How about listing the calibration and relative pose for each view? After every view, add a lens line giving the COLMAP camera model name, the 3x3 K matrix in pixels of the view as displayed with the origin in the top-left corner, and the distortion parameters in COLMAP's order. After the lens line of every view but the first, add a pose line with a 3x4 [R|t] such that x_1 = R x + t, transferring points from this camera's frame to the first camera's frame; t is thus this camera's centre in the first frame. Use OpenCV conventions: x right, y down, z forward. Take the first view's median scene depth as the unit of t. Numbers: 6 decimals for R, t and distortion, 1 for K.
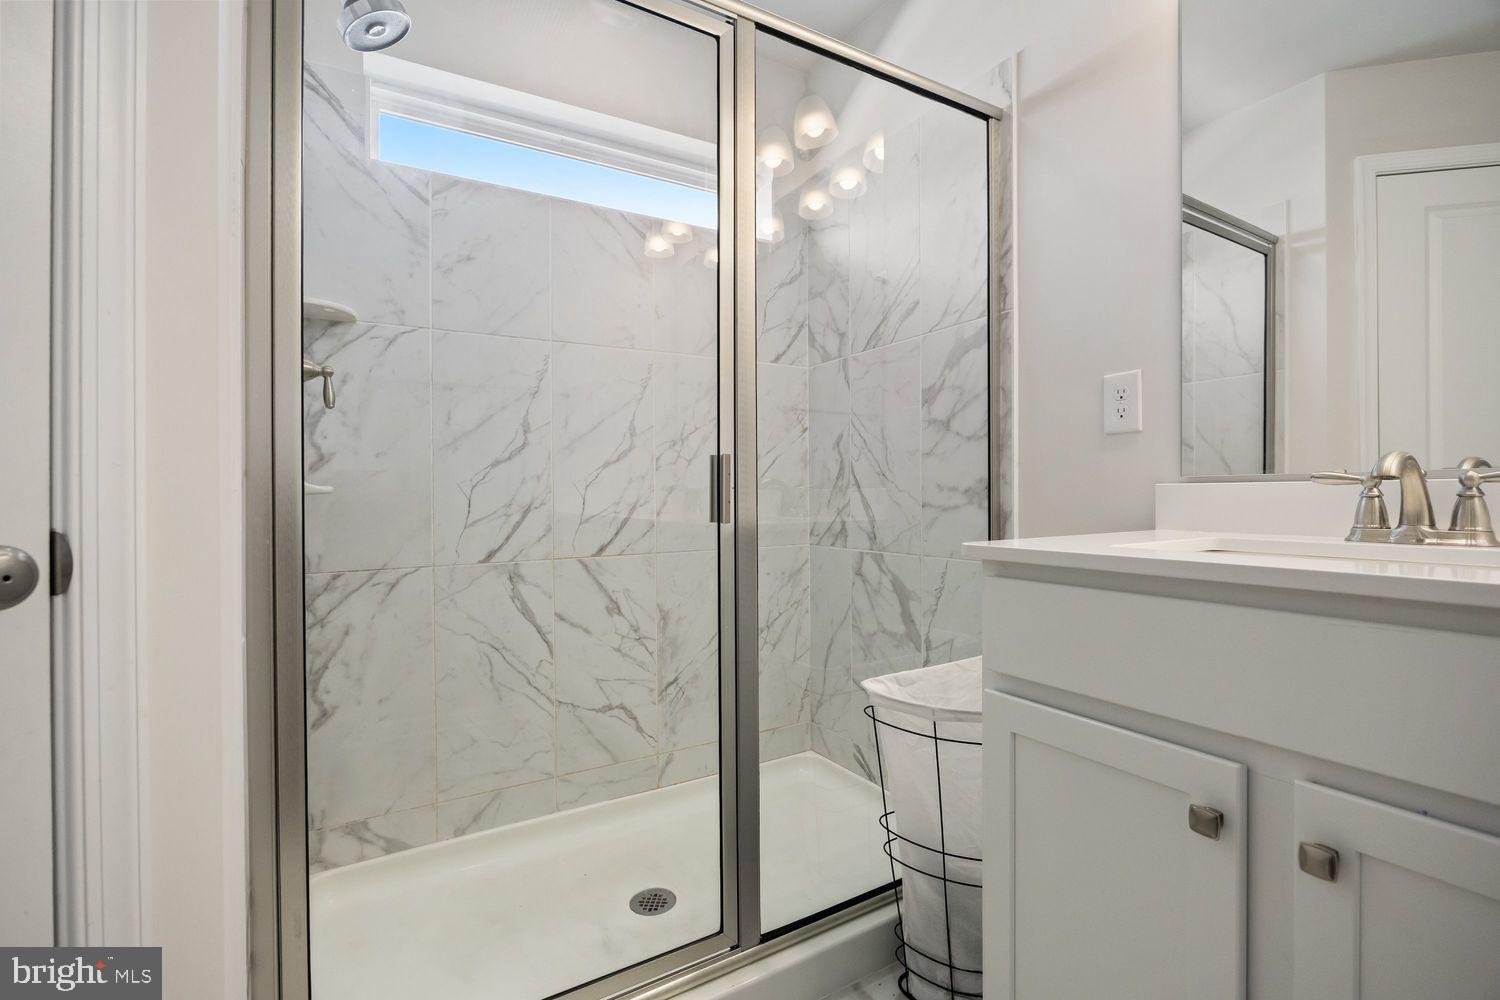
lens RADIAL K [[668.5, 0, 748.8], [0, 668.5, 500.1], [0, 0, 1]] dist [-0.011119, 0.000571]
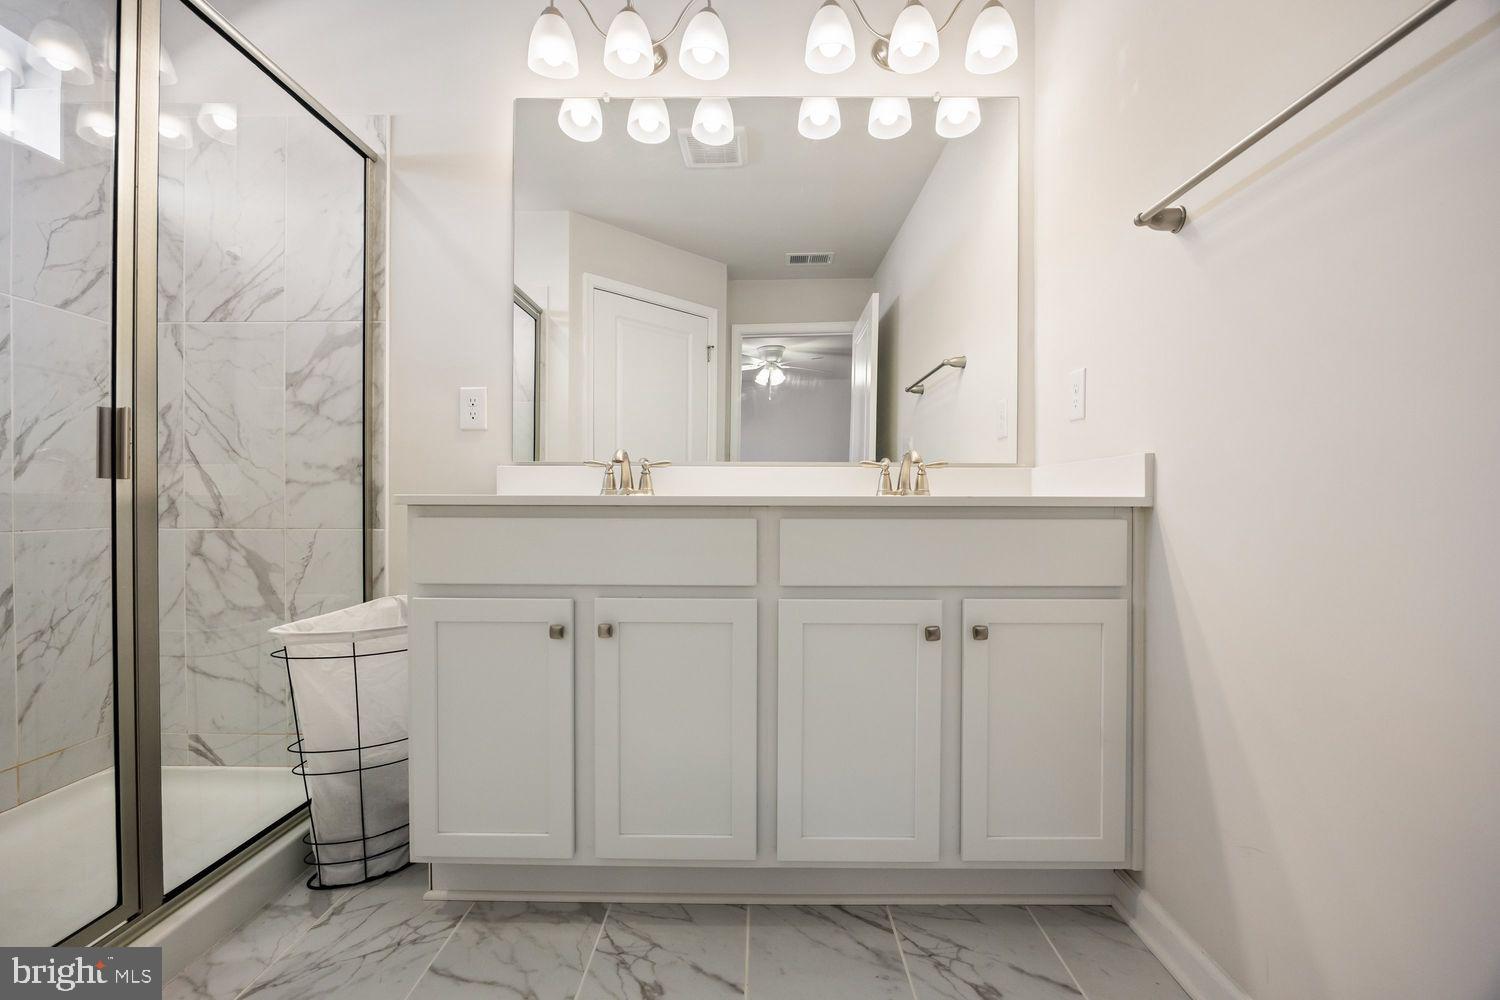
lens RADIAL K [[668.5, 0, 751.6], [0, 668.5, 507.8], [0, 0, 1]] dist [-0.011119, 0.000571]
pose [[0.520198, 0.005009, 0.854031, -0.282044], [-0.001146, 0.999986, -0.005166, 0.059169], [-0.854045, 0.001708, 0.520196, -0.202490]]
